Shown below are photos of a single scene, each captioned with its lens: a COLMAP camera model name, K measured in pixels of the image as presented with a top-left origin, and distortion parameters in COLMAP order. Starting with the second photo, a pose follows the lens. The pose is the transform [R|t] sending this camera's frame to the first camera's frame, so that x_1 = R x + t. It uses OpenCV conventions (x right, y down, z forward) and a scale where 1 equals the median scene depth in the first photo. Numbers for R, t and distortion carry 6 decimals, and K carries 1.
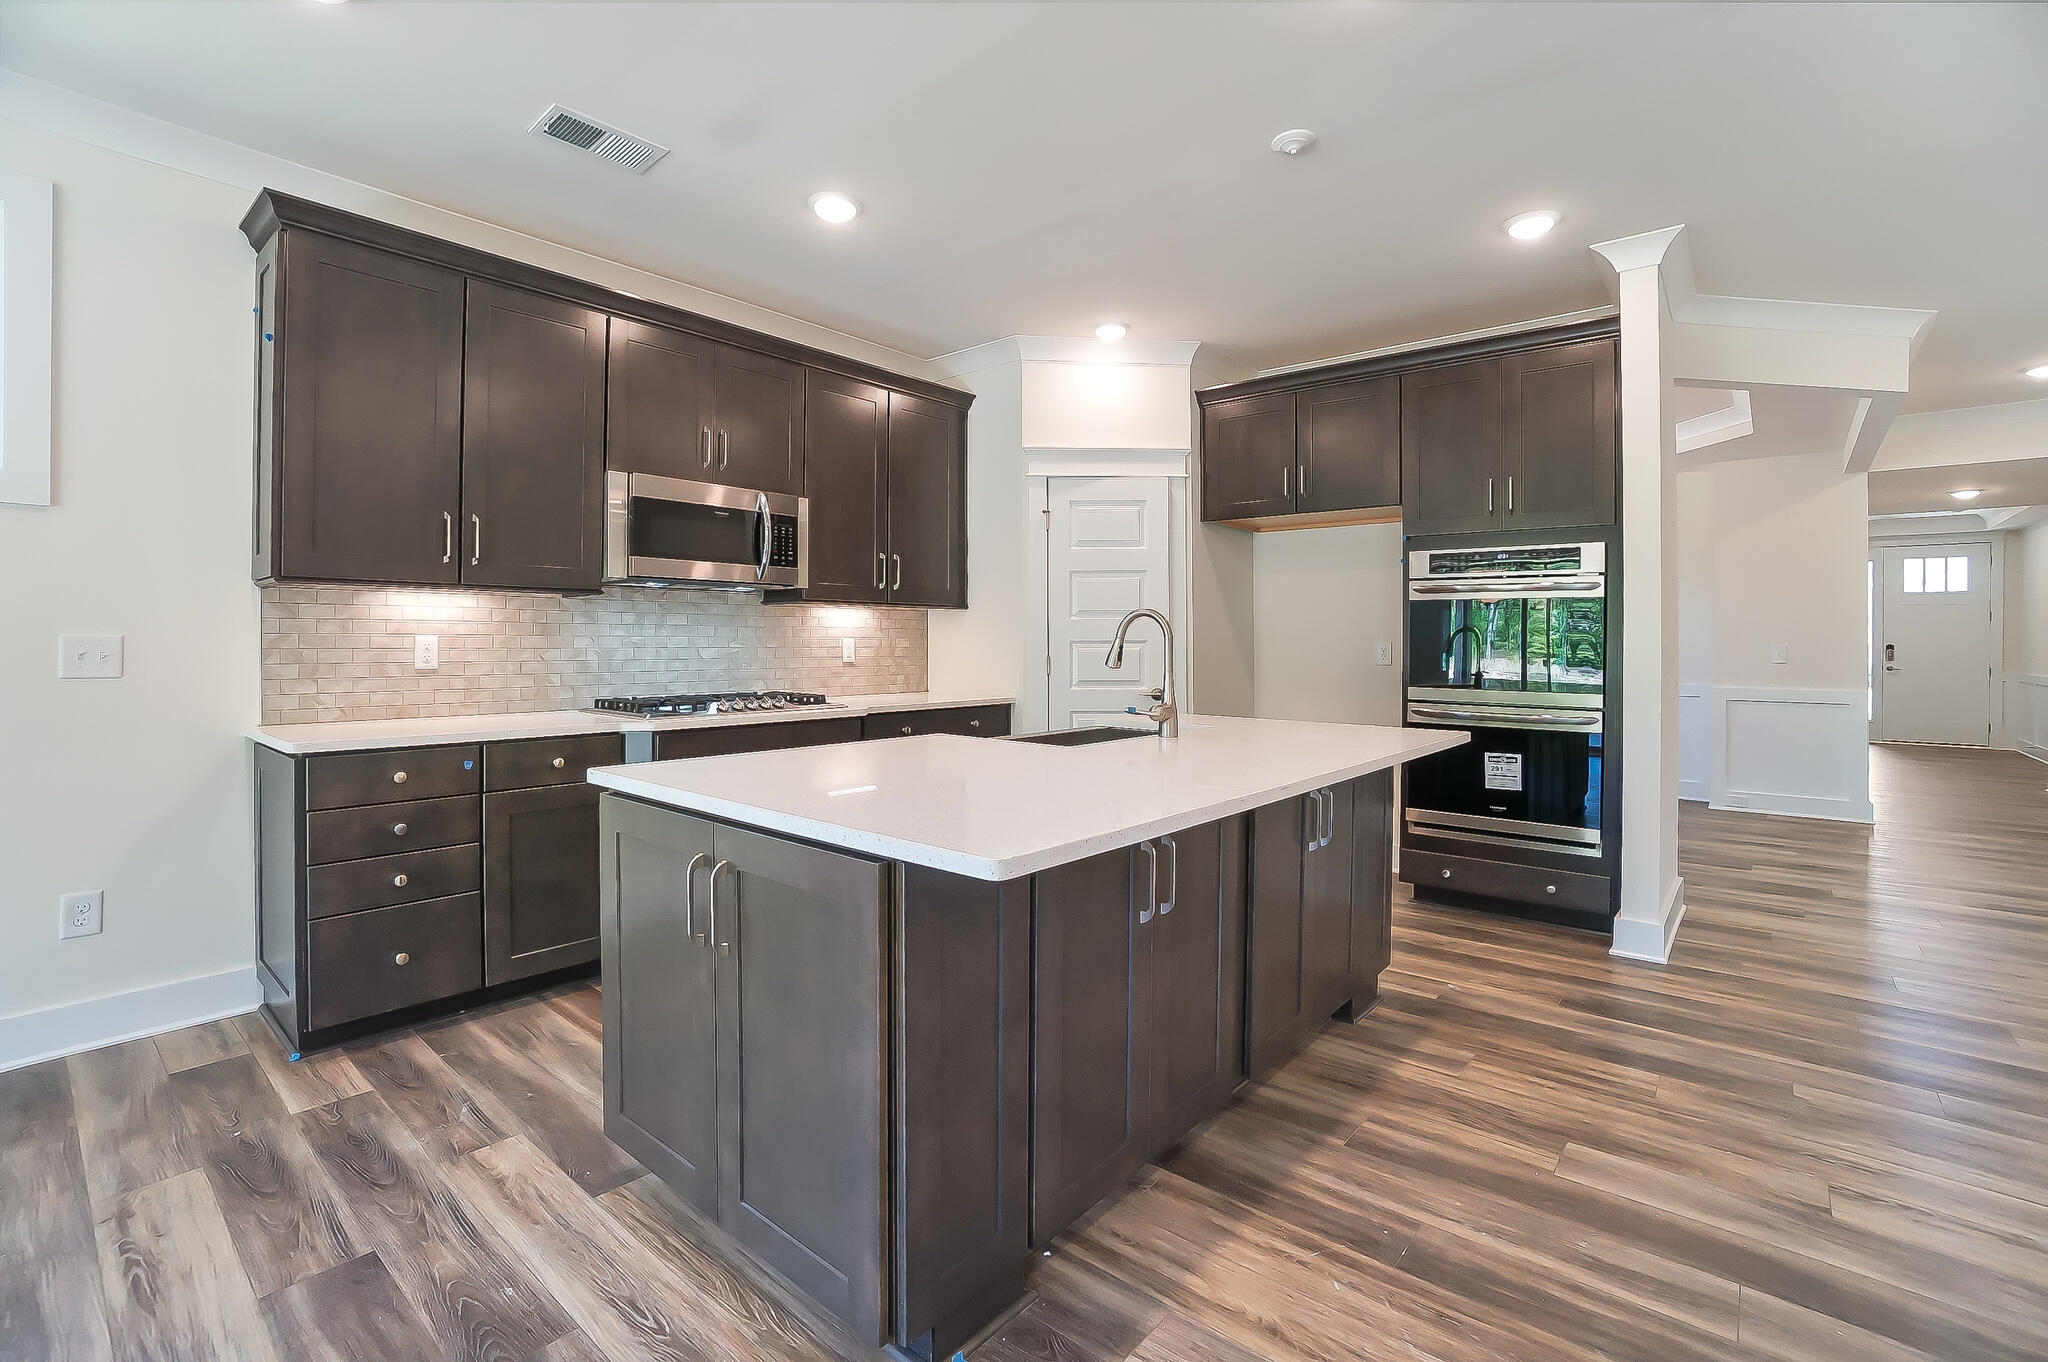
lens RADIAL K [[905.6, 0, 998.7], [0, 905.6, 645.3], [0, 0, 1]] dist [-0.050361, 0.017409]
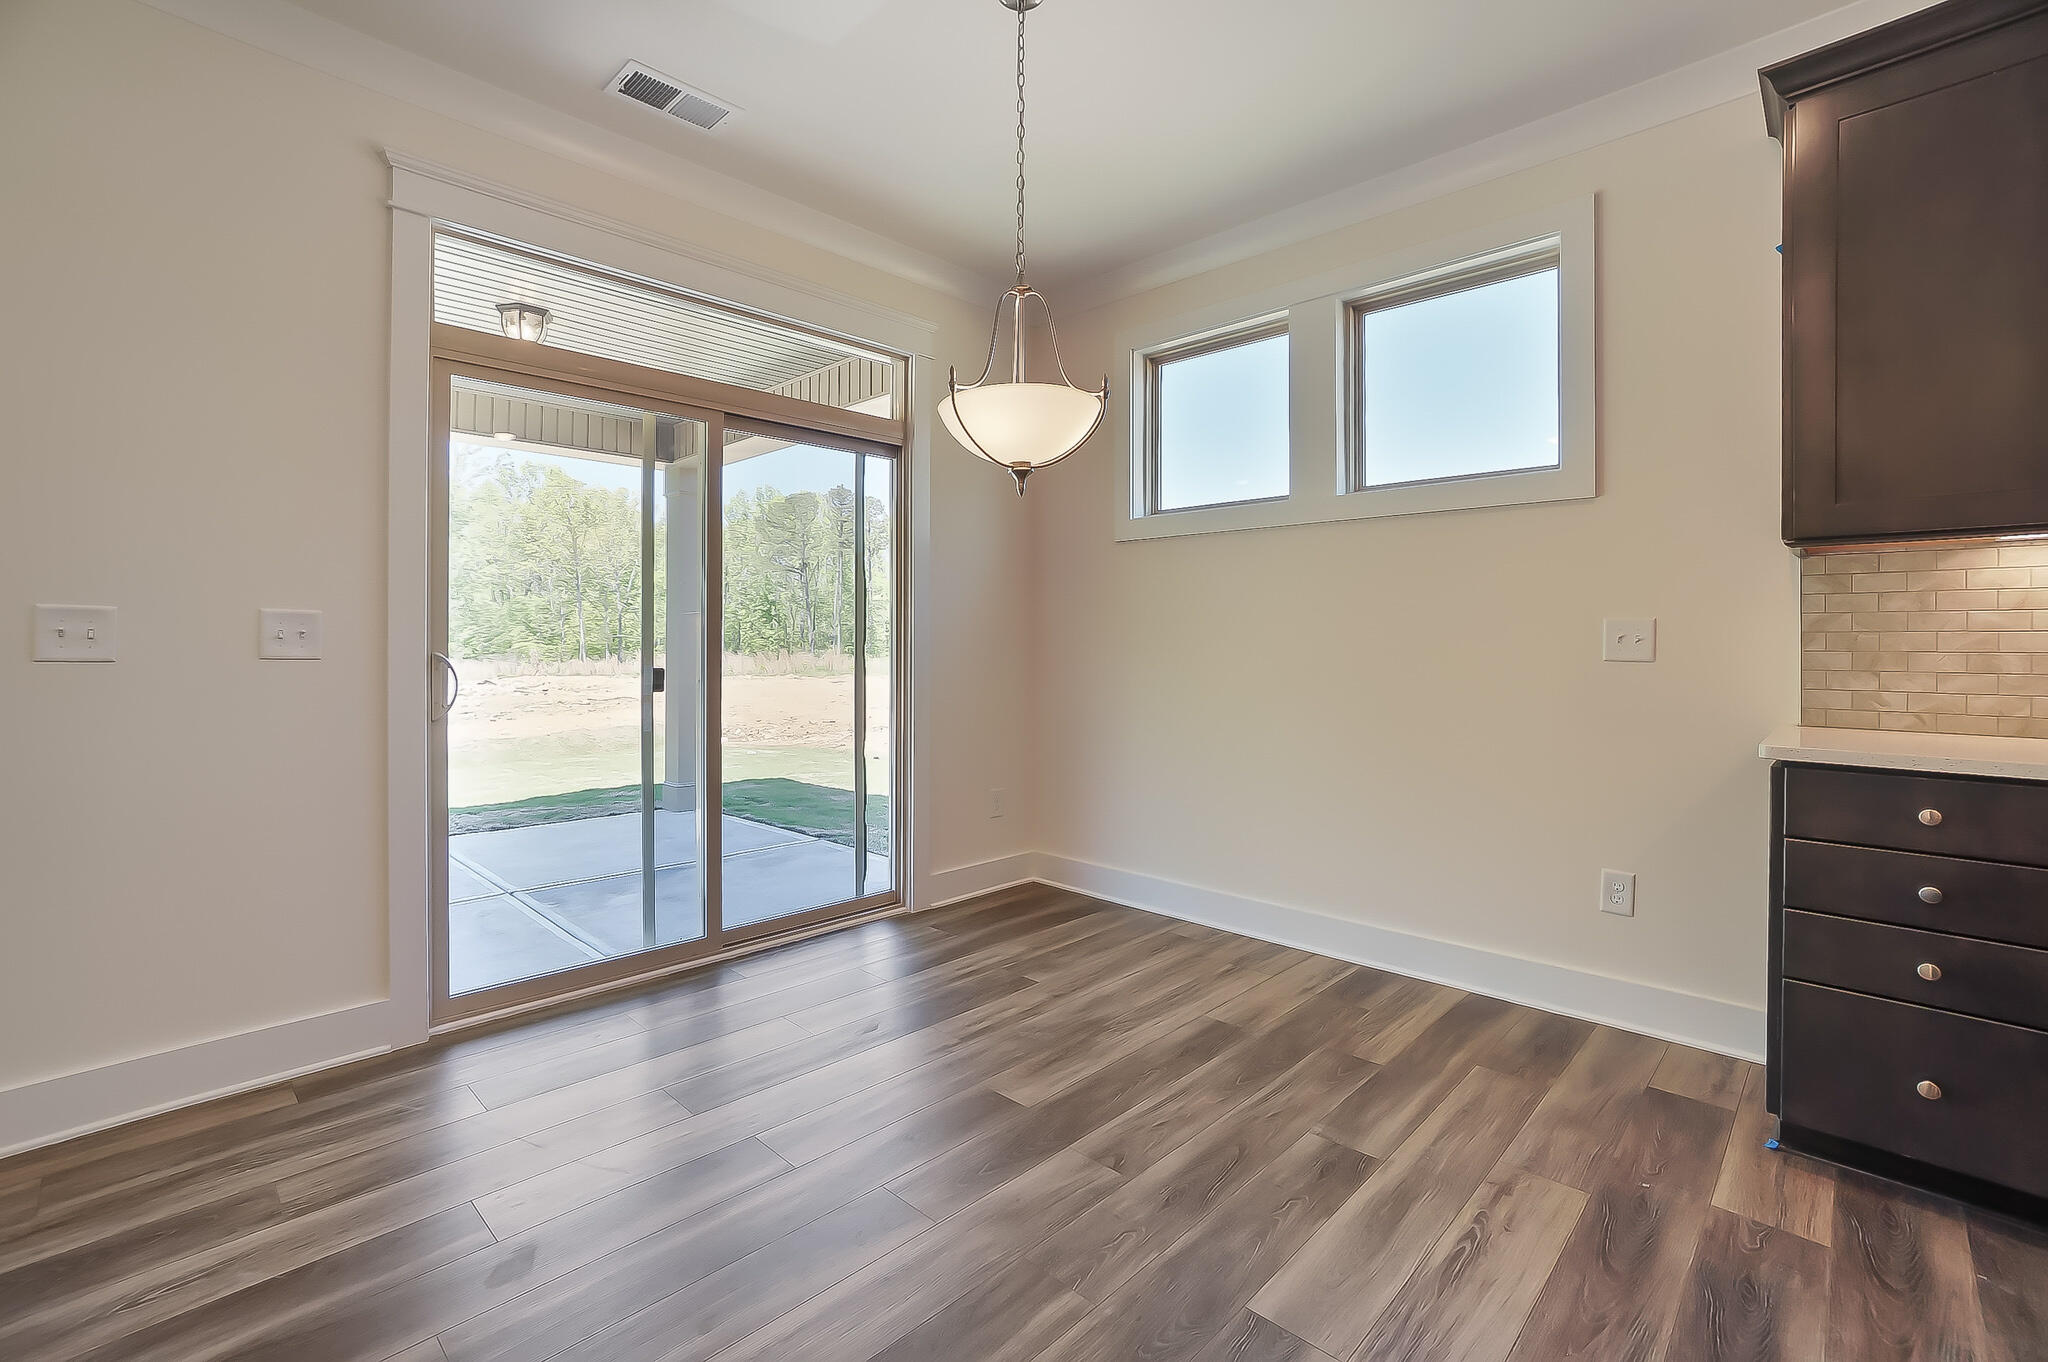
lens RADIAL K [[905.6, 0, 998.7], [0, 905.6, 645.3], [0, 0, 1]] dist [-0.050361, 0.017409]
pose [[-0.073031, -0.002304, -0.997327, 0.031704], [-0.008268, 0.999964, -0.001704, 0.024973], [0.997295, 0.008121, -0.073047, 0.329263]]
